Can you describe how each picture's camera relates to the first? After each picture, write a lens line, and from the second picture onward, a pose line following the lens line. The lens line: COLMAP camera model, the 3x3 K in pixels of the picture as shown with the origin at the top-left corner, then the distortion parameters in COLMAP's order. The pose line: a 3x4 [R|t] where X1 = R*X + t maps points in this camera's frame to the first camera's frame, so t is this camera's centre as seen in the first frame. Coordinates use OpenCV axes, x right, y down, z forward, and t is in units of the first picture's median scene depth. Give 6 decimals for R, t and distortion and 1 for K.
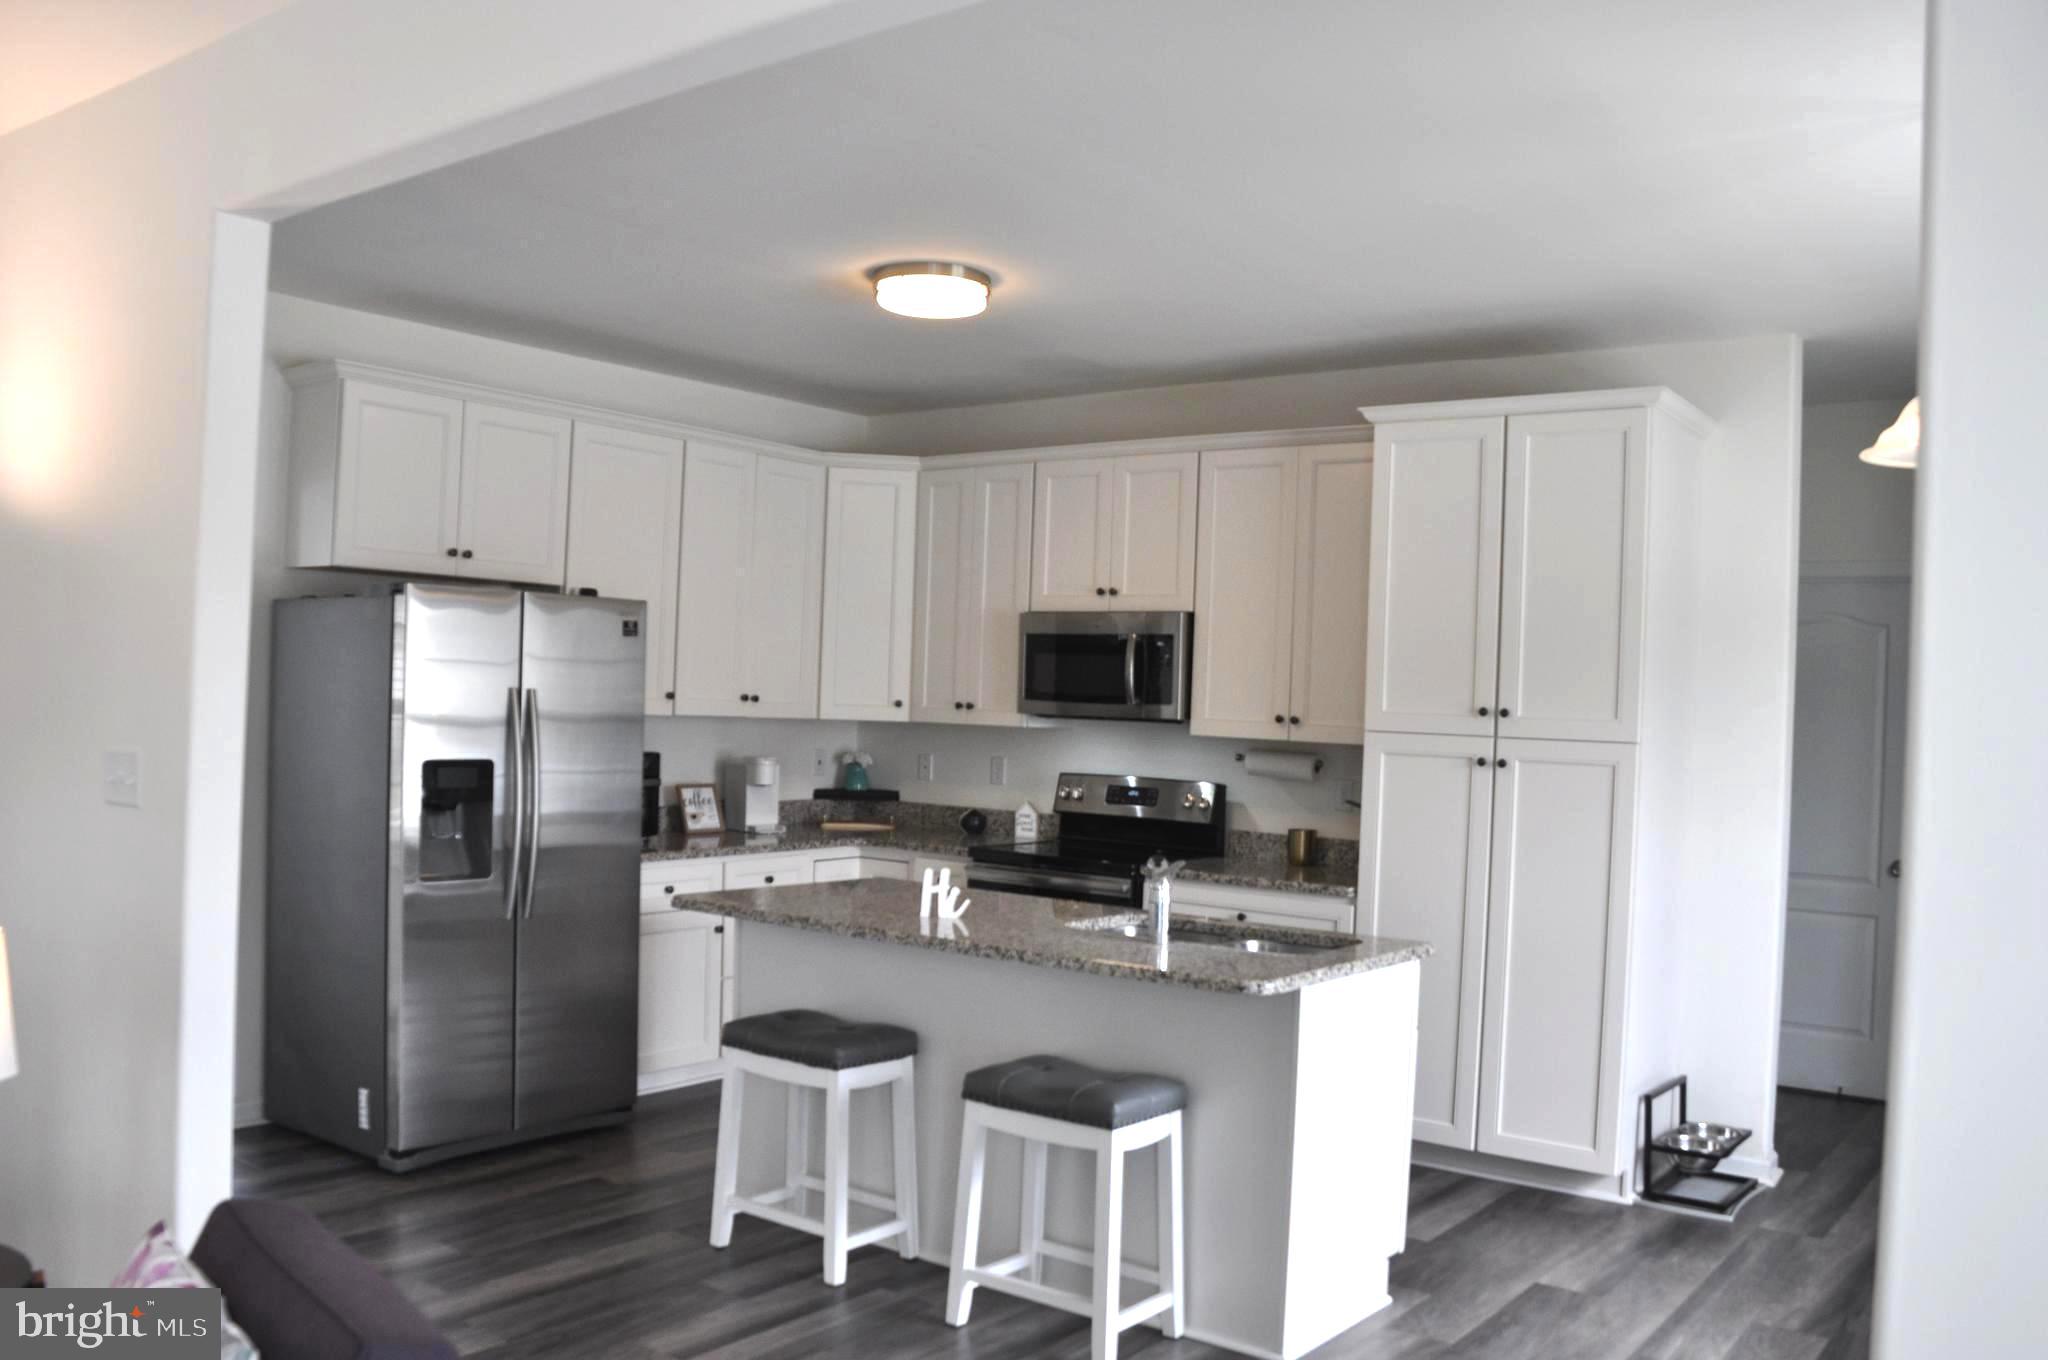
lens RADIAL K [[1669.2, 0, 1030.8], [0, 1669.2, 713.5], [0, 0, 1]] dist [-0.157748, 0.128083]
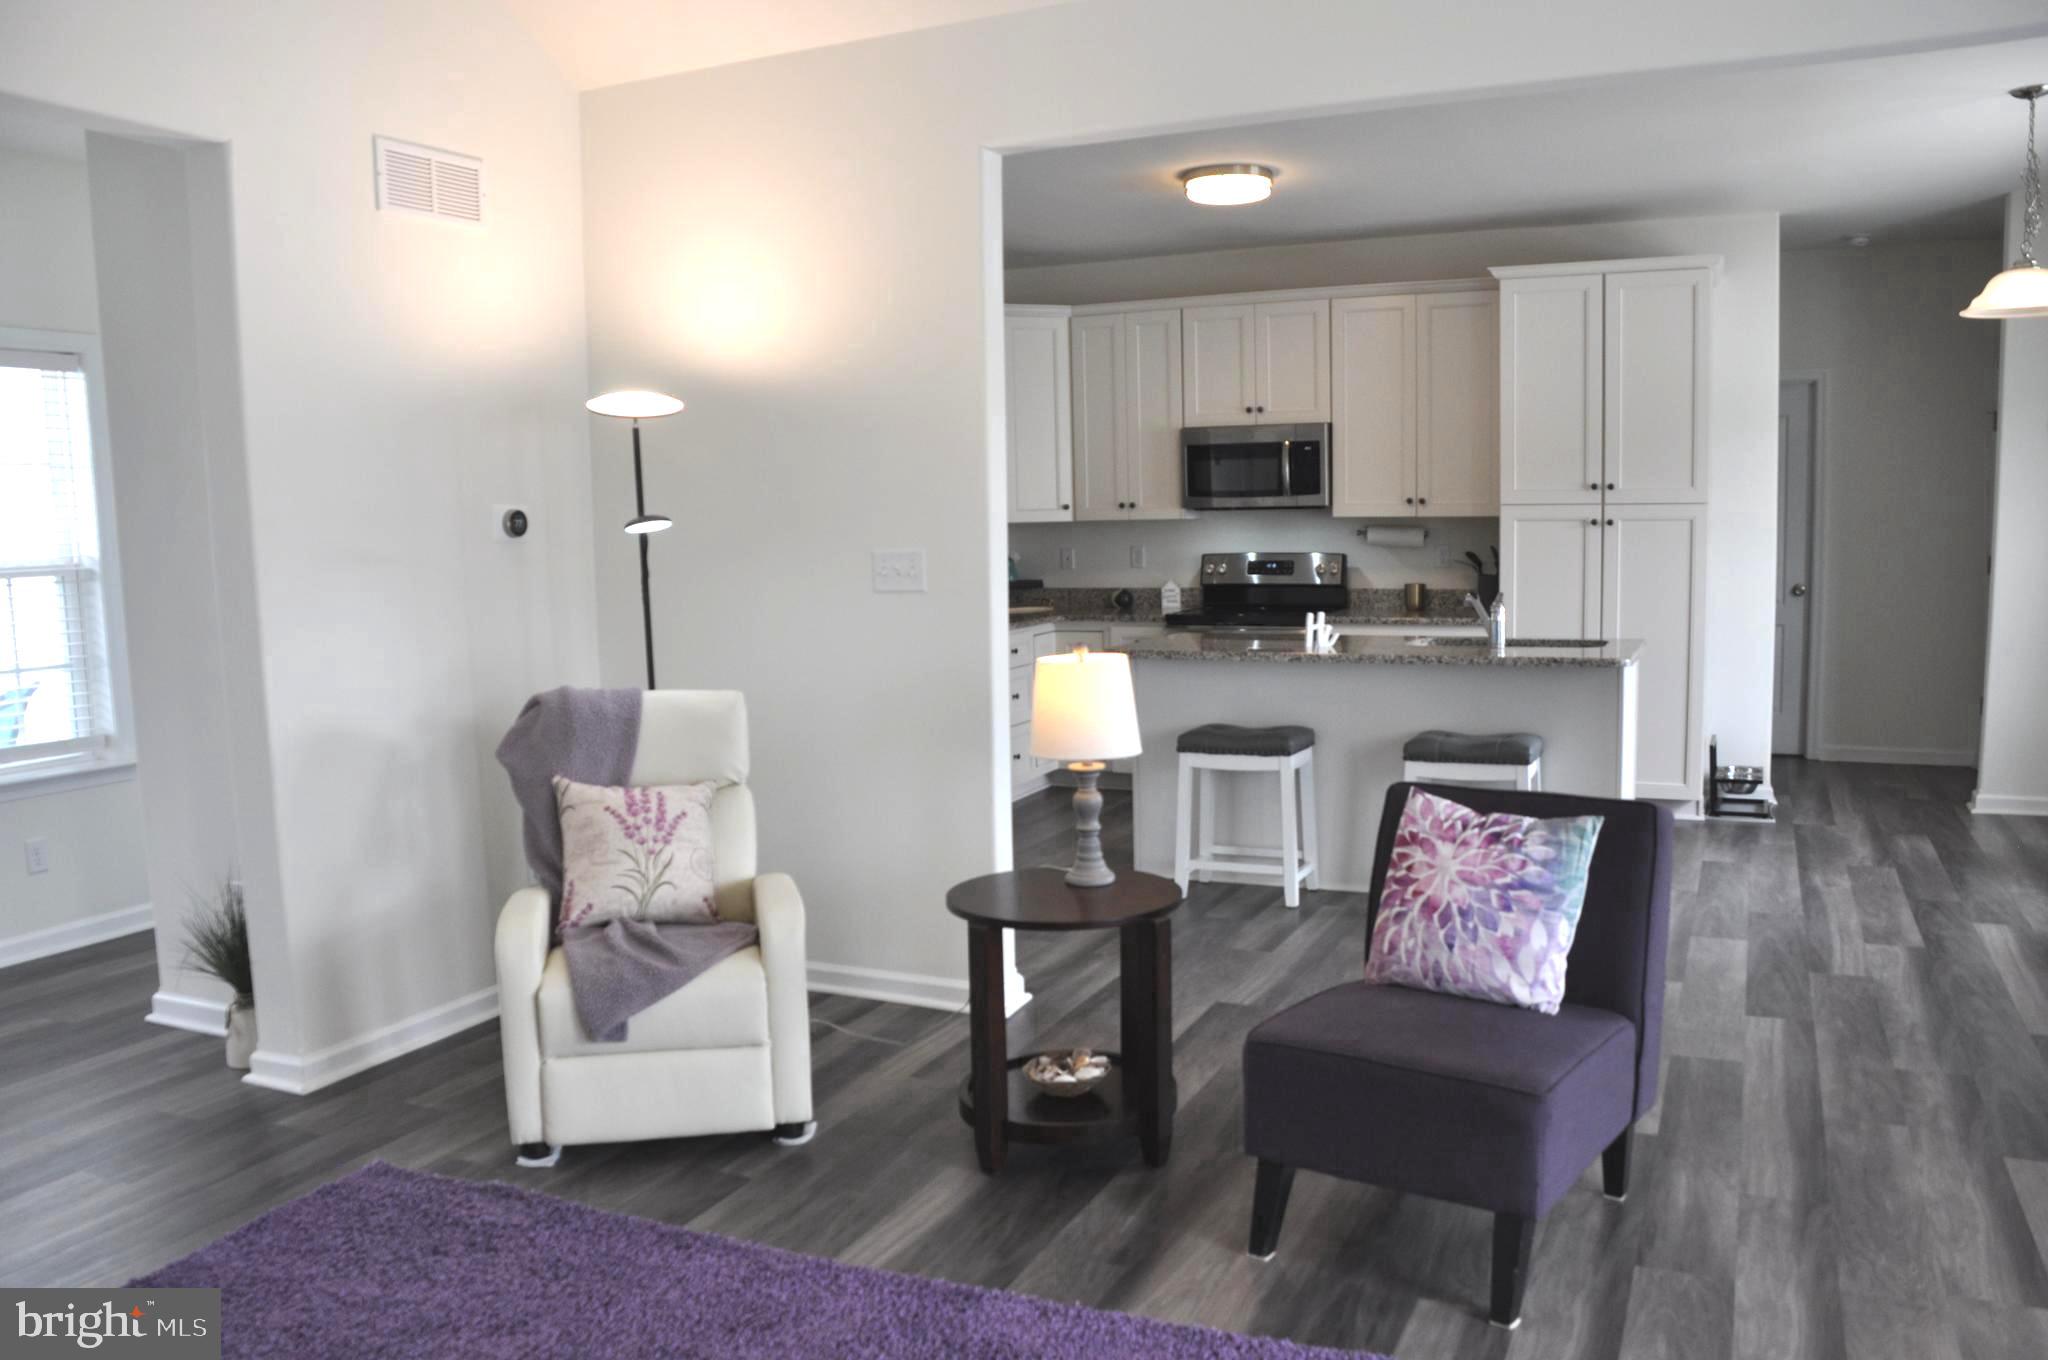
lens RADIAL K [[1599.0, 0, 1028.4], [0, 1599.0, 715.7], [0, 0, 1]] dist [-0.169217, 0.112040]
pose [[0.977729, -0.082977, 0.192774, -0.394819], [0.059526, 0.990443, 0.124415, -0.001759], [-0.201255, -0.110169, 0.973324, -0.188418]]
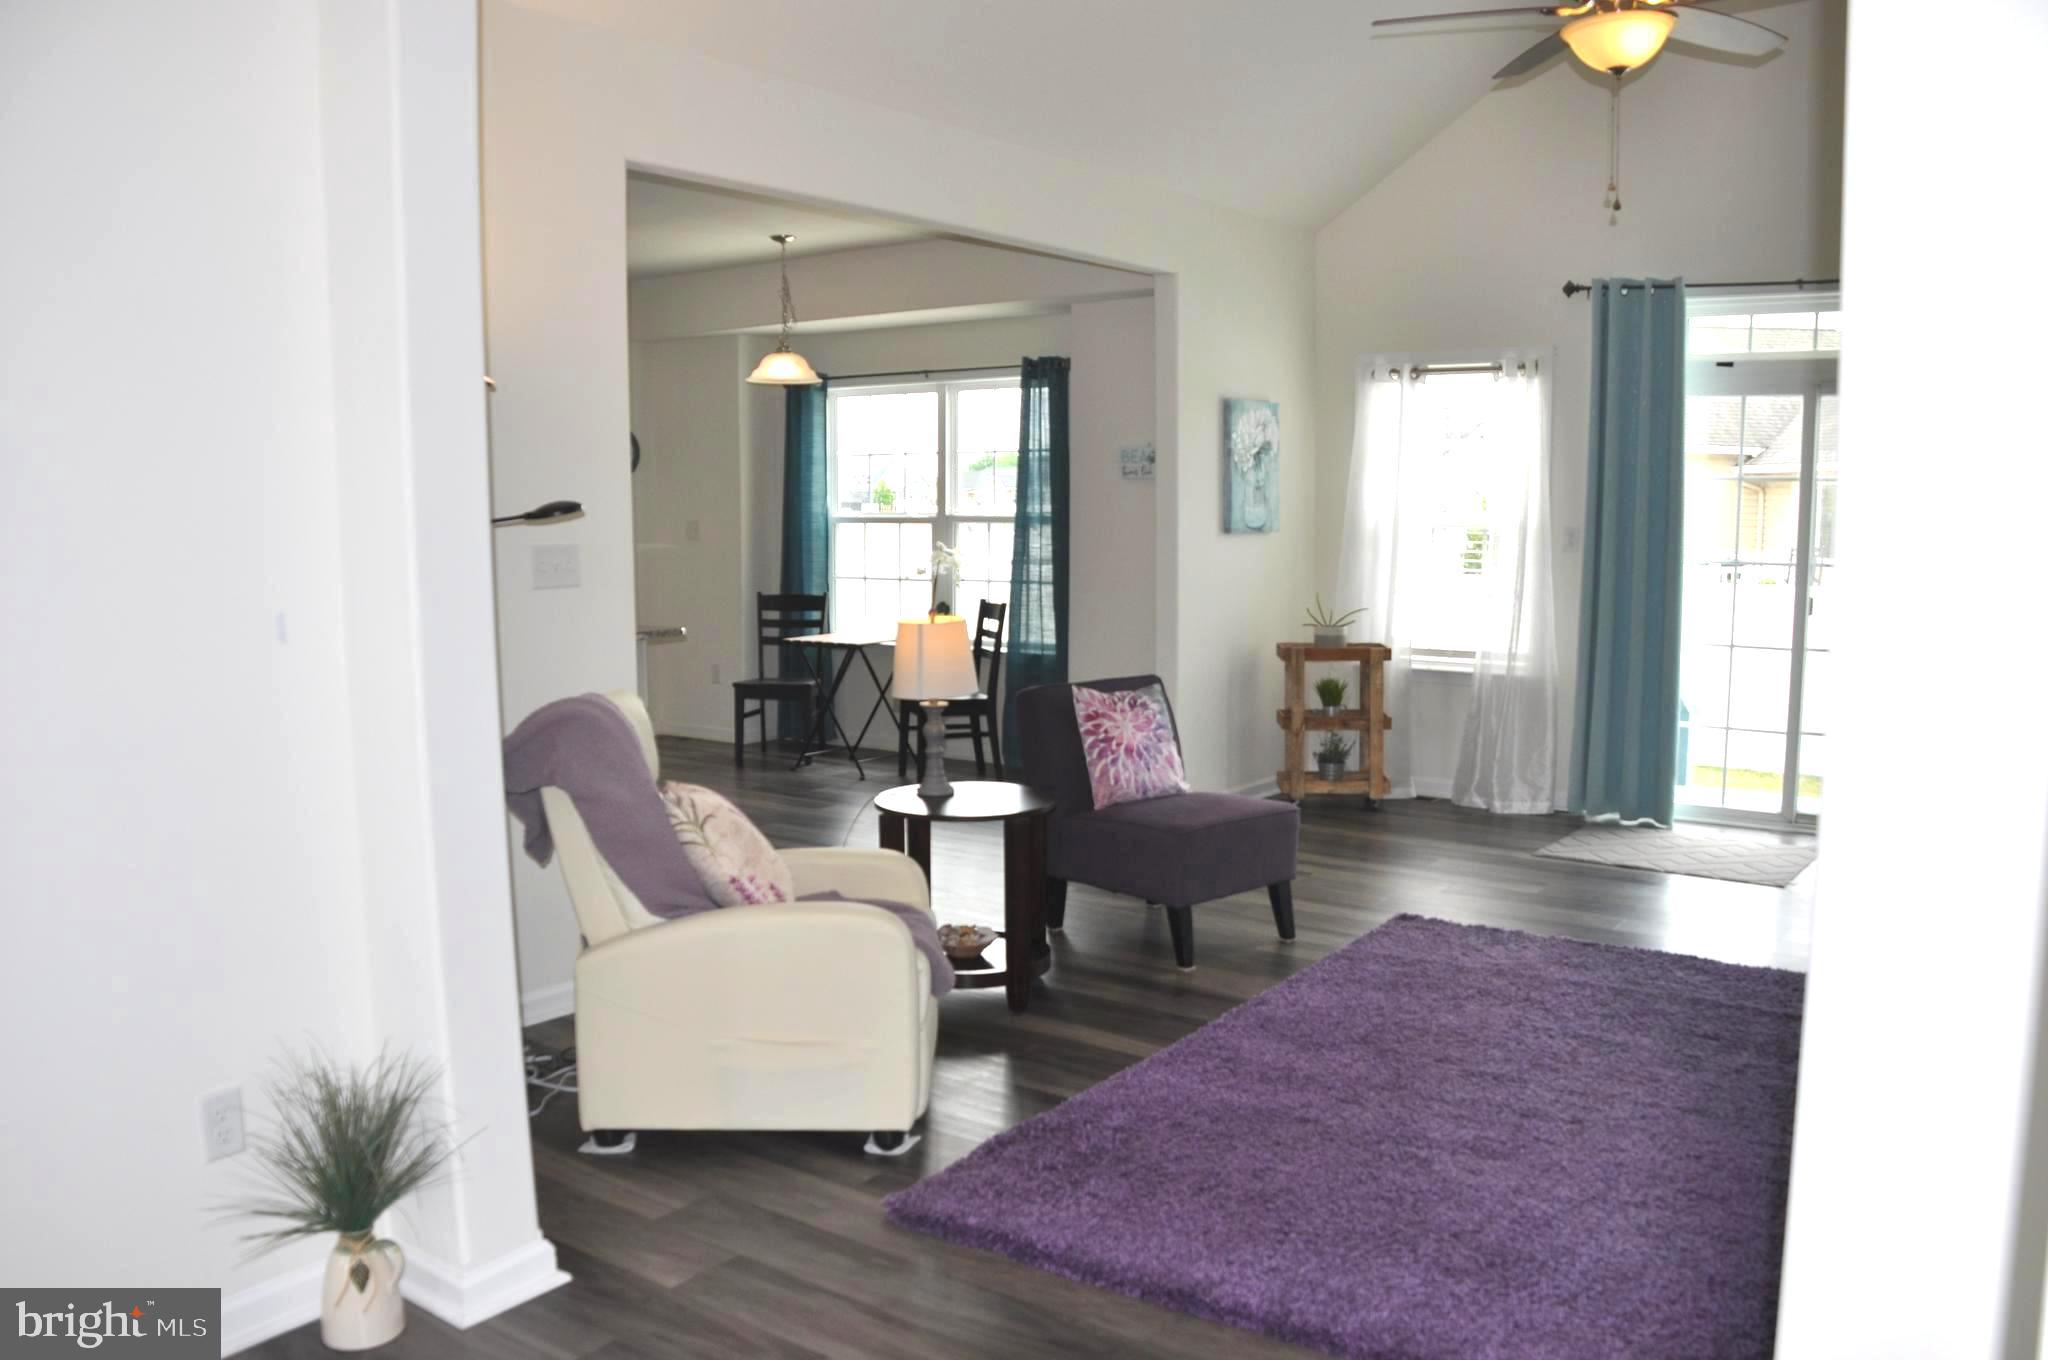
lens RADIAL K [[1599.0, 0, 1028.4], [0, 1599.0, 715.7], [0, 0, 1]] dist [-0.169217, 0.112040]
pose [[-0.003719, -0.167240, 0.985909, -1.003546], [0.009309, 0.985867, 0.167268, -0.029473], [-0.999950, 0.009800, -0.002109, 0.327893]]
